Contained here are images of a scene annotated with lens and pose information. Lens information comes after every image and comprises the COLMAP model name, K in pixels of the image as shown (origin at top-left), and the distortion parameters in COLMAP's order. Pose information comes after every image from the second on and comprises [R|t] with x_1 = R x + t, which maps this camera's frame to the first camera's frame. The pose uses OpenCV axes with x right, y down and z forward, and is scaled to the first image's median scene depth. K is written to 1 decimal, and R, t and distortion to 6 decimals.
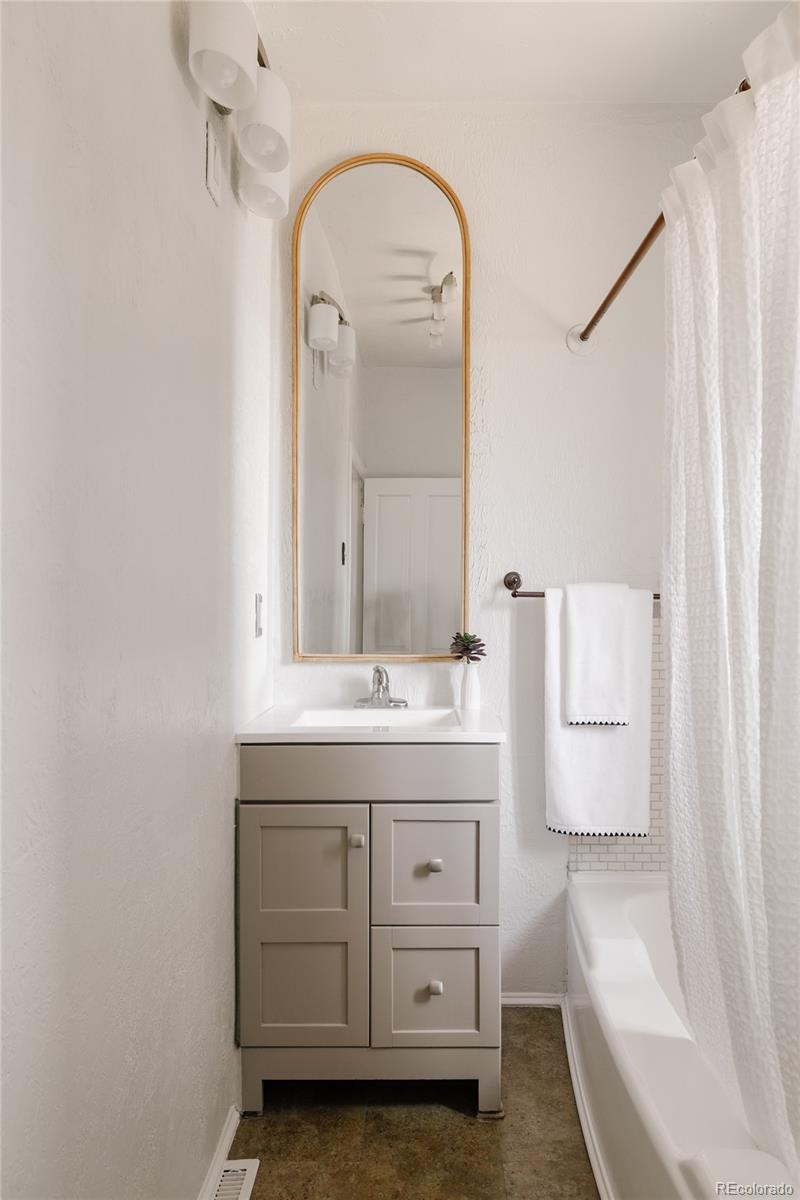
lens RADIAL K [[775.2, 0, 399.9], [0, 775.2, 616.3], [0, 0, 1]] dist [0.010357, -0.014851]
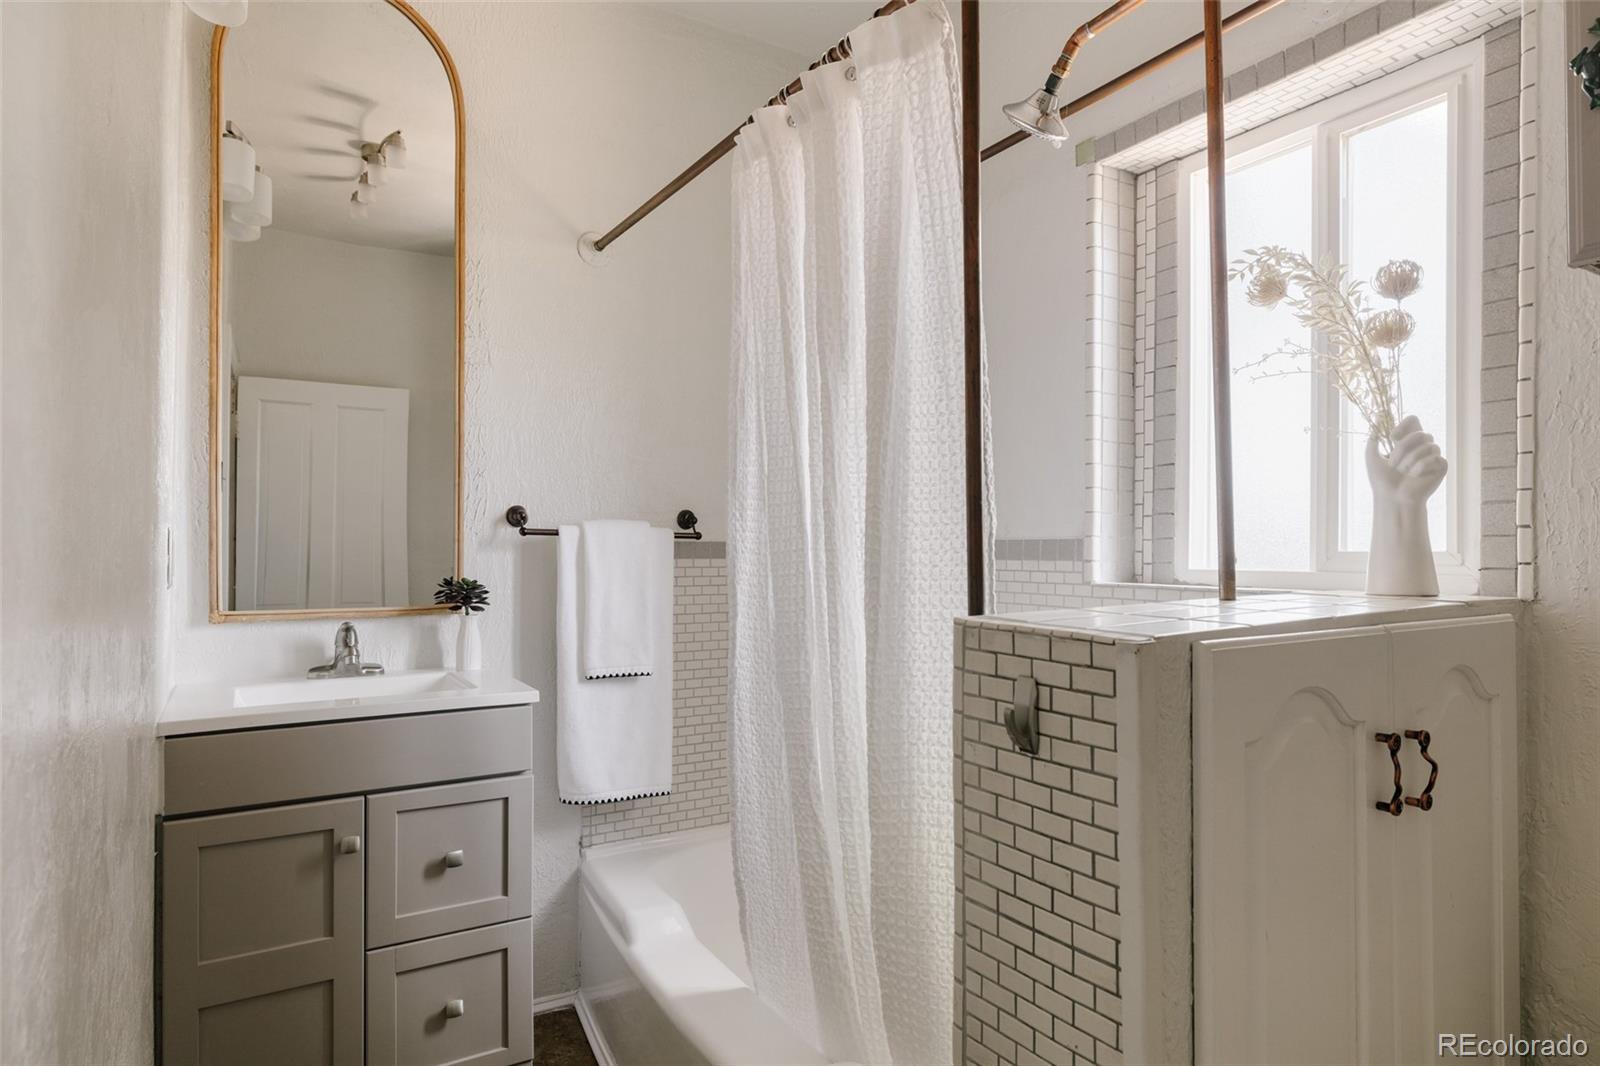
lens RADIAL K [[907.2, 0, 801.5], [0, 907.2, 544.5], [0, 0, 1]] dist [-0.000081, 0.000721]
pose [[0.861094, -0.000073, 0.508446, -0.124966], [0.009942, 0.999811, -0.016695, 0.006794], [-0.508349, 0.019431, 0.860932, -0.023054]]
